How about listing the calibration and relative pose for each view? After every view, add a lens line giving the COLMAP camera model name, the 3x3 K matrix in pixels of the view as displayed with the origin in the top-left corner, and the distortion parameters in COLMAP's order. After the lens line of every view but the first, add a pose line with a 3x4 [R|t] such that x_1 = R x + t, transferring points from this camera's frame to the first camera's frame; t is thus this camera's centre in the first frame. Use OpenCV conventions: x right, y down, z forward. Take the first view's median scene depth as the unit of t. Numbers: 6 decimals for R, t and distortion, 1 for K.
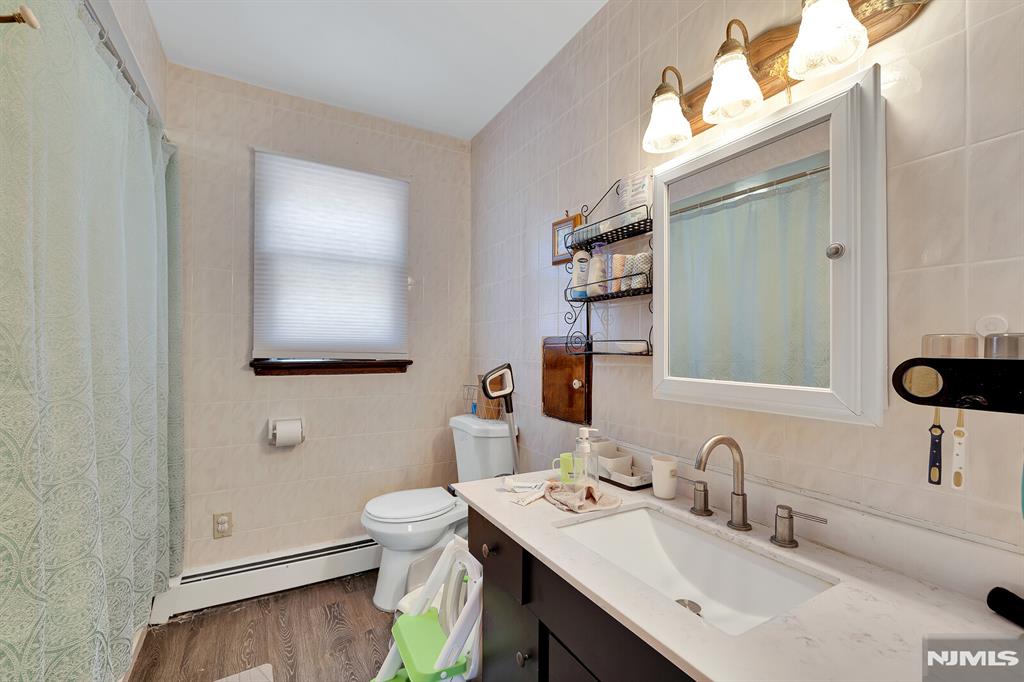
lens RADIAL K [[435.3, 0, 512.5], [0, 435.3, 343.8], [0, 0, 1]] dist [-0.002885, 0.000110]
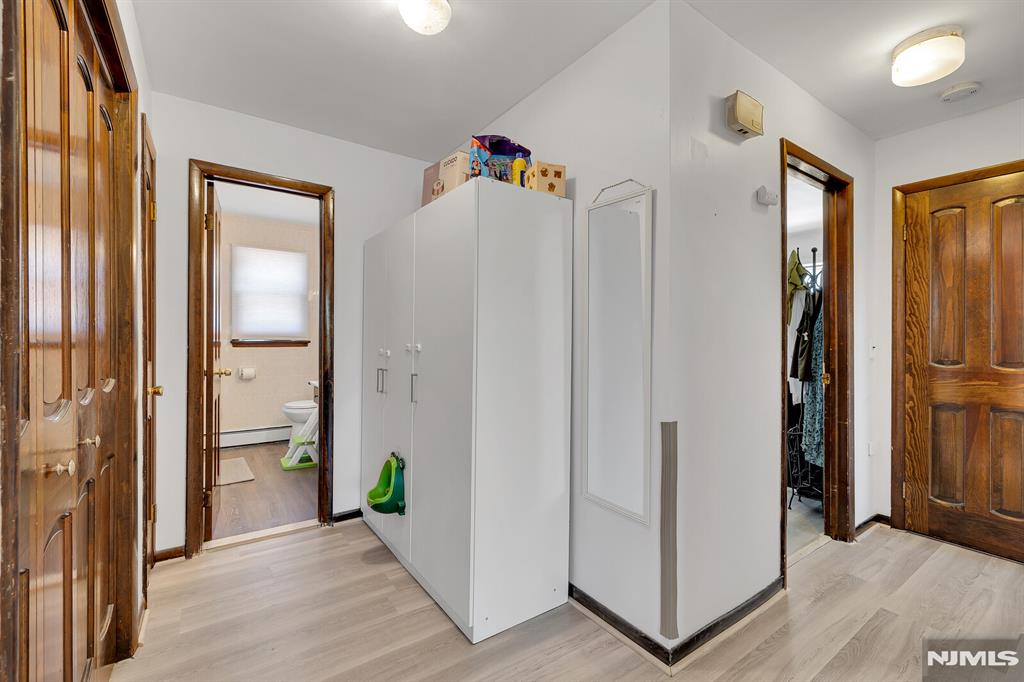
lens RADIAL K [[435.3, 0, 512.3], [0, 435.3, 341.4], [0, 0, 1]] dist [-0.002885, 0.000110]
pose [[0.995078, -0.003214, 0.099038, 0.587764], [0.000982, 0.999745, 0.022577, -0.004561], [-0.099086, -0.022369, 0.994827, -1.301457]]
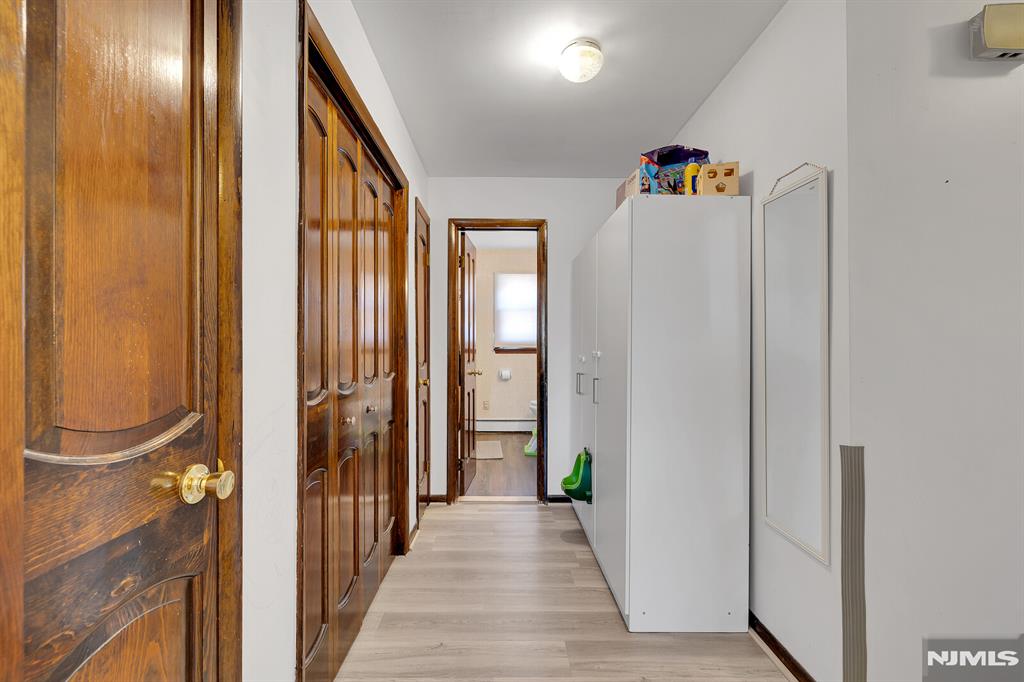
lens RADIAL K [[435.3, 0, 511.7], [0, 435.3, 346.4], [0, 0, 1]] dist [-0.002885, 0.000110]
pose [[0.875879, -0.006121, -0.482492, 0.833816], [0.013748, 0.999830, 0.012273, -0.005538], [0.482335, -0.017383, 0.875814, -1.371392]]
